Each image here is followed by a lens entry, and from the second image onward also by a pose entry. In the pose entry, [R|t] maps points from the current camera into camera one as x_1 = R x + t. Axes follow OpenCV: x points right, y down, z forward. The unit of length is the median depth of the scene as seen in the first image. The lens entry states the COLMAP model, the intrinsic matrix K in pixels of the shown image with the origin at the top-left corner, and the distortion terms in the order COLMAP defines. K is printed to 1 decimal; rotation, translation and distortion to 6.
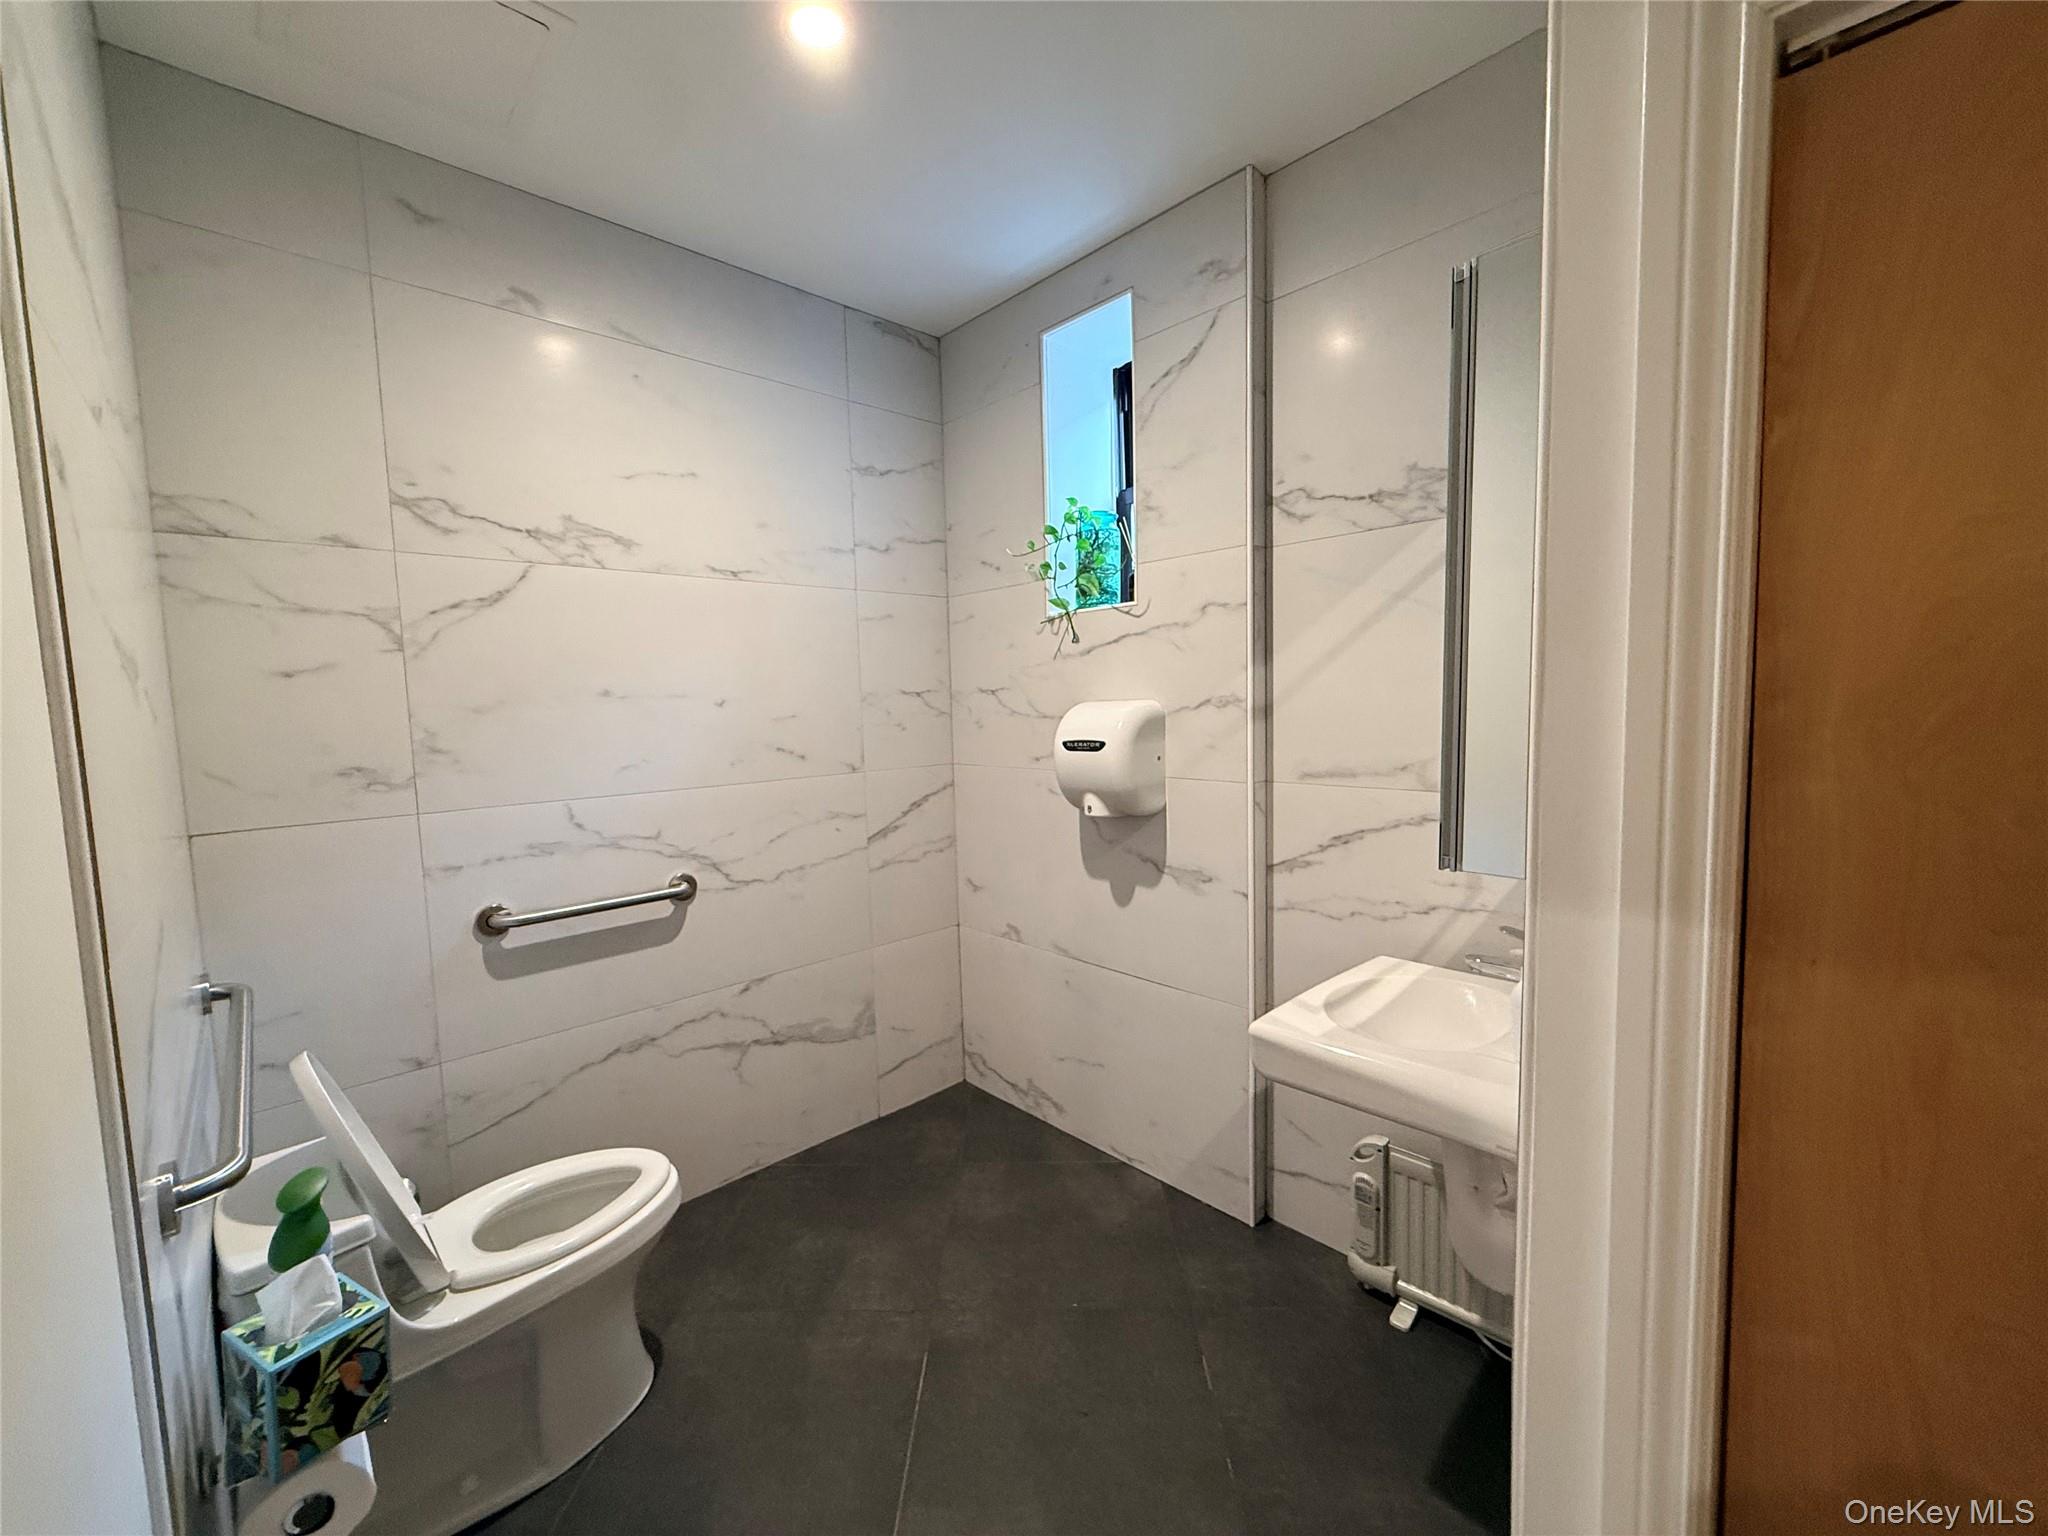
lens RADIAL K [[817.8, 0, 1026.7], [0, 817.8, 768.5], [0, 0, 1]] dist [0.002440, 0.000206]
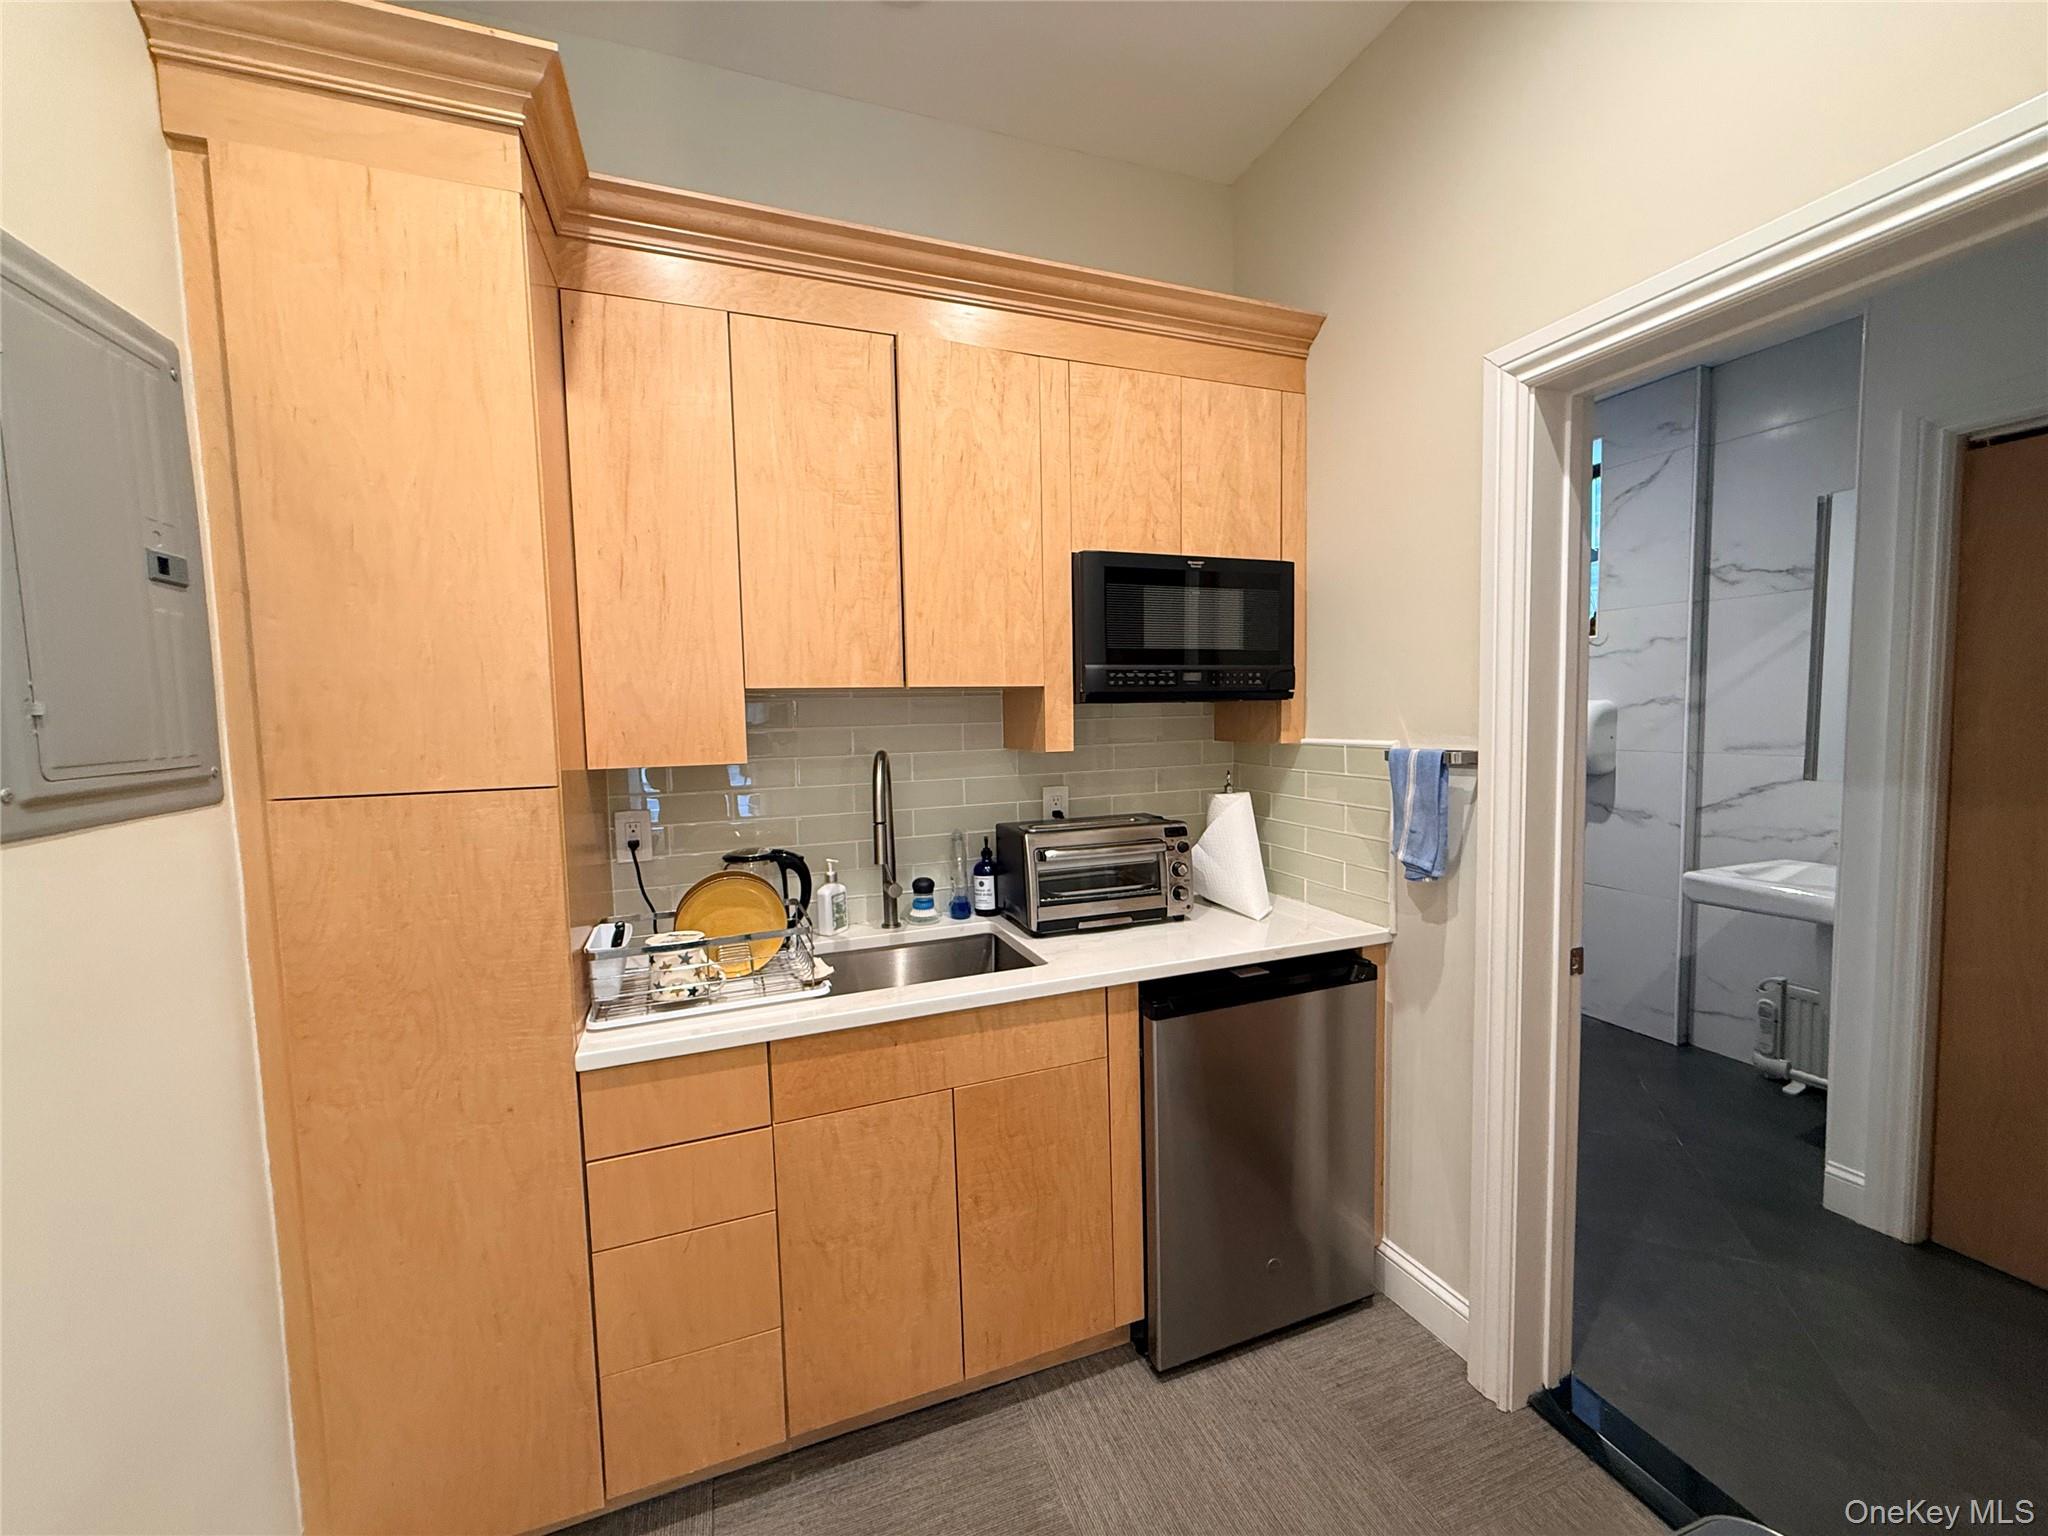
lens RADIAL K [[817.8, 0, 1020.9], [0, 817.8, 768.9], [0, 0, 1]] dist [0.002440, 0.000206]
pose [[0.920417, 0.033093, -0.389534, -0.288013], [-0.033932, 0.999413, 0.004728, 0.085863], [0.389462, 0.008866, 0.921000, -0.947954]]
